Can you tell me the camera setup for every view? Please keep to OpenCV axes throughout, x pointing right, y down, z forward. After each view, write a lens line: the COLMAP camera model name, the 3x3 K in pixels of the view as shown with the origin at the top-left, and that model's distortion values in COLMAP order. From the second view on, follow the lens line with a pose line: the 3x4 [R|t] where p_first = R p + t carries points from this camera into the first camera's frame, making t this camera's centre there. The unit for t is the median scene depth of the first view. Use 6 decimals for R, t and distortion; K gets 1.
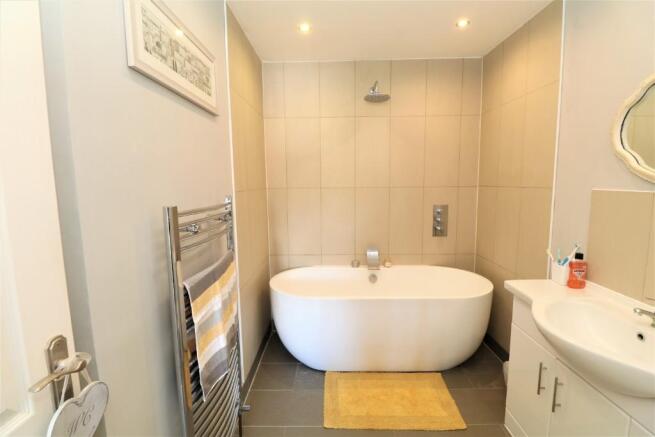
lens RADIAL K [[305.6, 0, 324.0], [0, 305.6, 217.6], [0, 0, 1]] dist [0.000127, -0.011585]
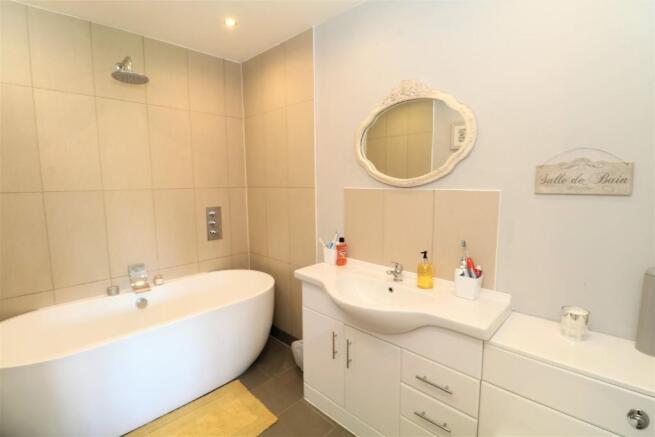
lens RADIAL K [[305.6, 0, 327.9], [0, 305.6, 217.8], [0, 0, 1]] dist [0.000127, -0.011585]
pose [[0.679934, -0.082240, 0.728647, -0.099173], [0.087758, 0.995675, 0.030487, -0.008051], [-0.728003, 0.043215, 0.684211, 0.113947]]
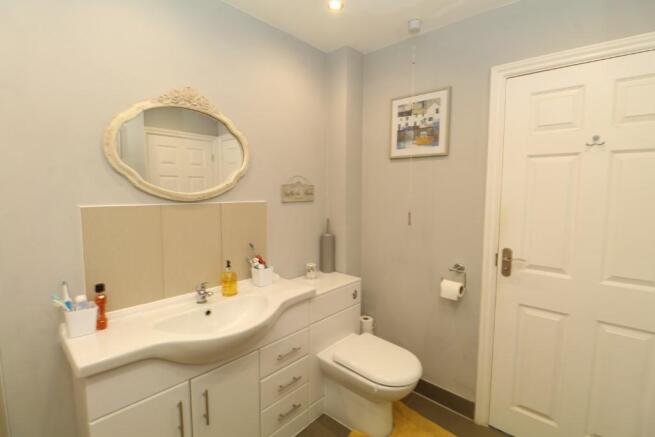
lens RADIAL K [[305.6, 0, 328.1], [0, 305.6, 218.8], [0, 0, 1]] dist [0.000127, -0.011585]
pose [[-0.749459, -0.053037, 0.659923, -0.110112], [0.084094, 0.981086, 0.174352, -0.108537], [-0.656688, 0.186165, -0.730823, 0.863655]]
